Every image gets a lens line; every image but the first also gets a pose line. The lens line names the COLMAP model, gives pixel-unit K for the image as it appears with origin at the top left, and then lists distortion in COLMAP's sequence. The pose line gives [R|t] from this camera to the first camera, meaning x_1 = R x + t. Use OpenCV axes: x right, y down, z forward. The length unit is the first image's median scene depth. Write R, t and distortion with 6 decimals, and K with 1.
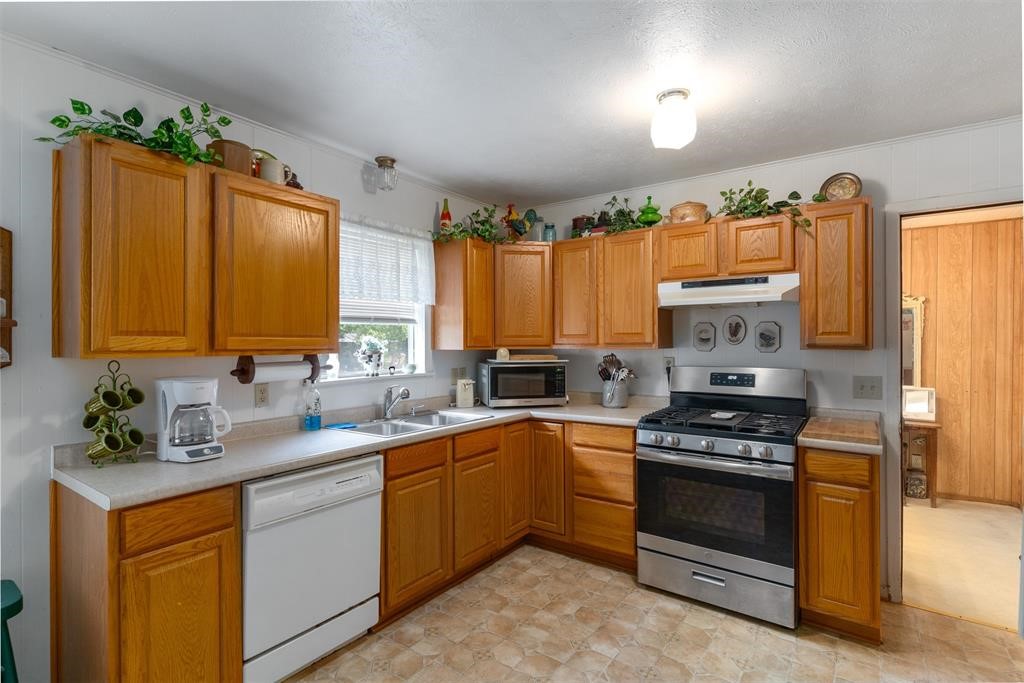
lens RADIAL K [[489.9, 0, 504.1], [0, 489.9, 339.8], [0, 0, 1]] dist [0.001690, -0.001305]
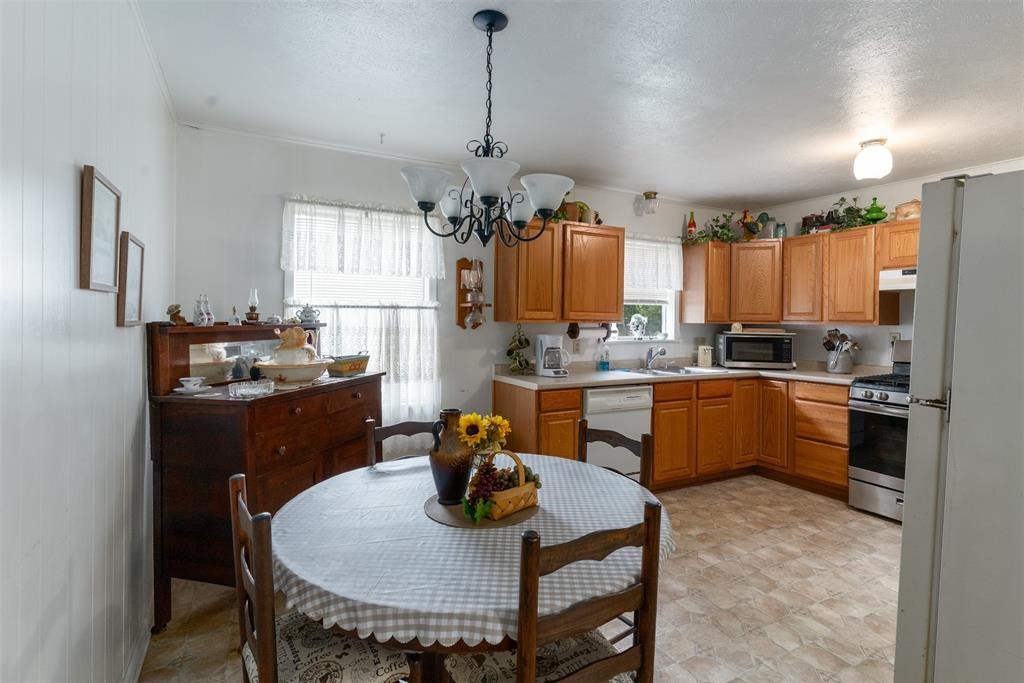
lens RADIAL K [[489.9, 0, 501.4], [0, 489.9, 319.4], [0, 0, 1]] dist [0.001690, -0.001305]
pose [[0.896591, 0.015615, -0.442584, 0.016681], [-0.012666, 0.999874, 0.009619, 0.004621], [0.442679, -0.003019, 0.896675, -0.587116]]
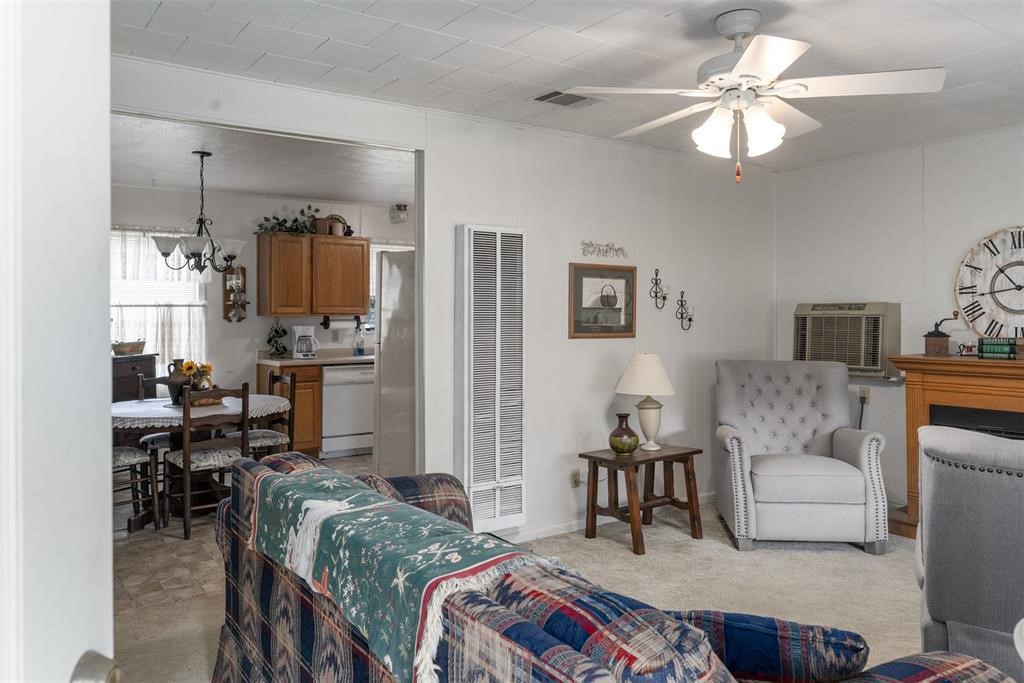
lens RADIAL K [[758.1, 0, 496.4], [0, 758.1, 315.6], [0, 0, 1]] dist [0.000657, 0.000206]
pose [[0.943698, 0.001023, -0.330807, 1.079745], [0.001660, 0.999968, 0.007828, 0.004048], [0.330804, -0.007937, 0.943666, -1.601140]]
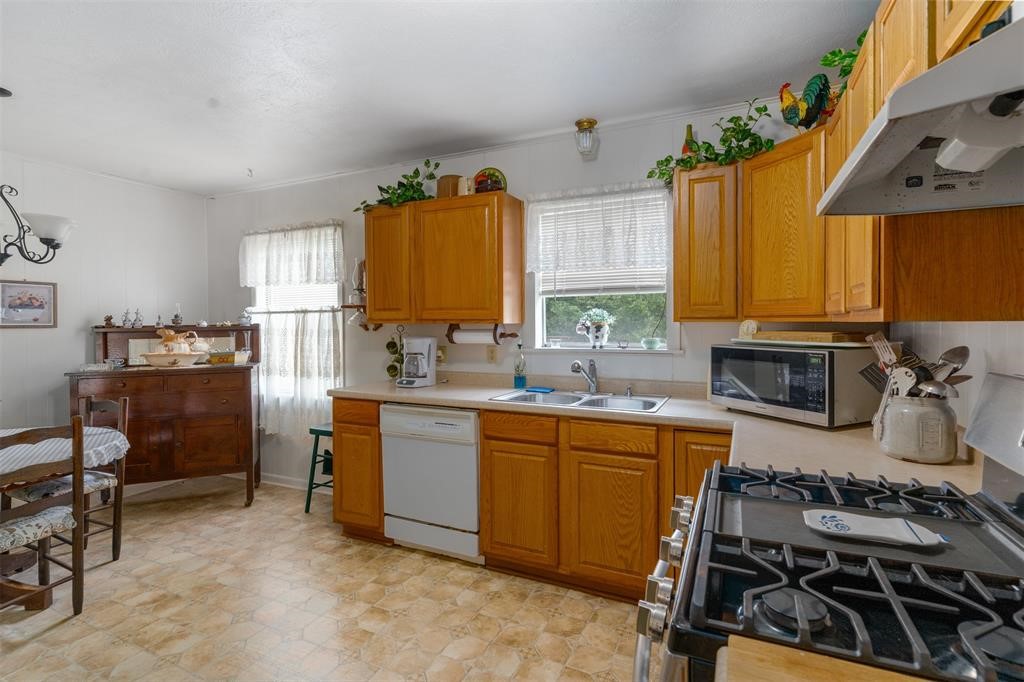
lens RADIAL K [[489.9, 0, 516.3], [0, 489.9, 326.9], [0, 0, 1]] dist [0.001690, -0.001305]
pose [[0.200808, 0.018581, -0.979454, 0.756829], [0.011649, 0.999704, 0.021353, 0.010653], [0.979561, -0.015698, 0.200532, 0.750491]]
